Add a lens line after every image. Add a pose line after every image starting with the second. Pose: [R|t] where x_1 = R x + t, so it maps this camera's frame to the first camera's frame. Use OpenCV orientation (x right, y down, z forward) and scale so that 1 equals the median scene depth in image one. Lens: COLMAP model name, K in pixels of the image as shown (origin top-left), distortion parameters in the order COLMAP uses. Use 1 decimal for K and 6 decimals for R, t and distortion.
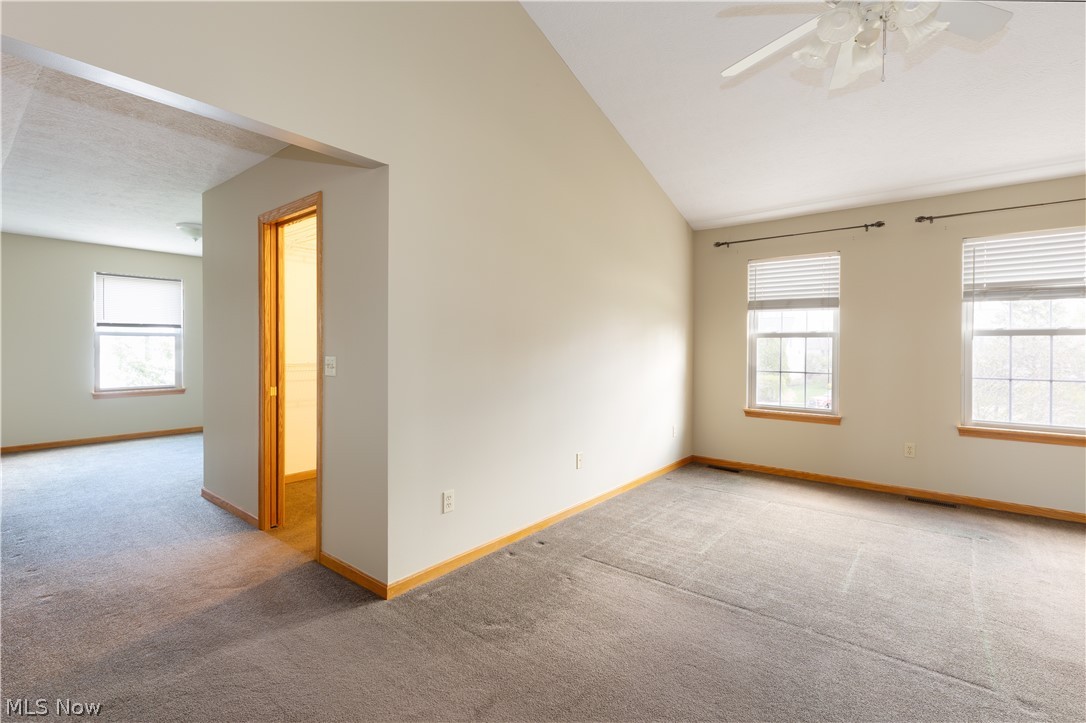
lens RADIAL K [[491.5, 0, 550.2], [0, 491.5, 348.5], [0, 0, 1]] dist [0.002254, -0.000184]
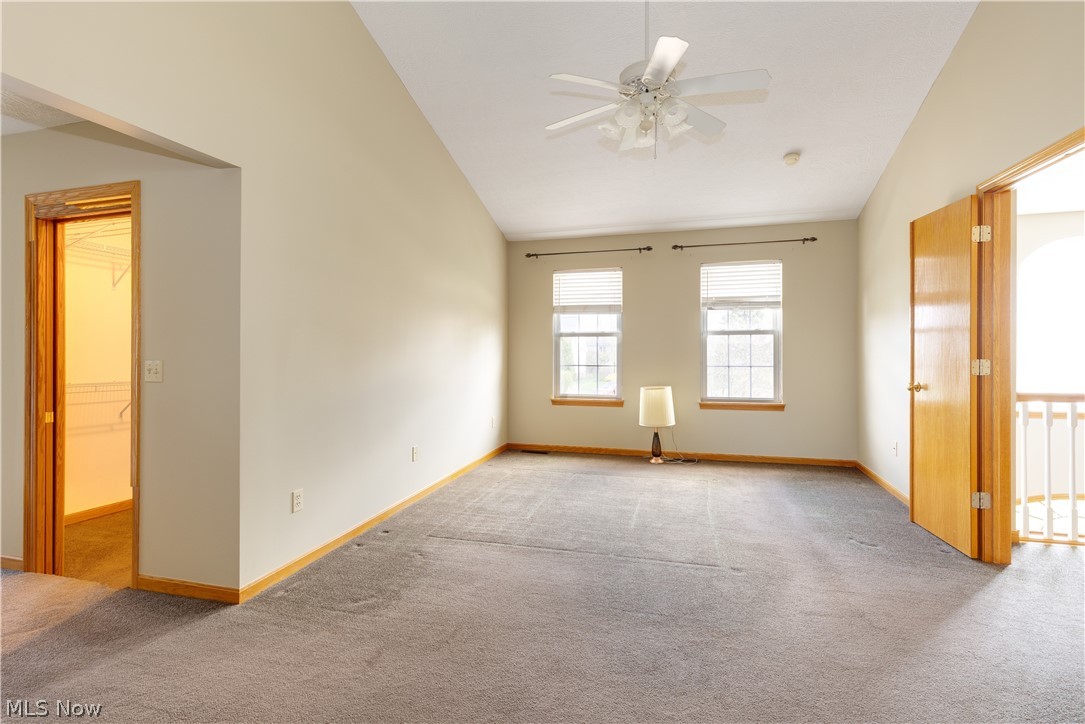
lens RADIAL K [[491.0, 0, 550.0], [0, 491.0, 355.0], [0, 0, 1]] dist [0.002254, -0.000184]
pose [[0.921626, -0.019585, 0.387584, -0.106509], [0.013971, 0.999753, 0.017297, -0.000326], [-0.387827, -0.010526, 0.921672, -0.126754]]
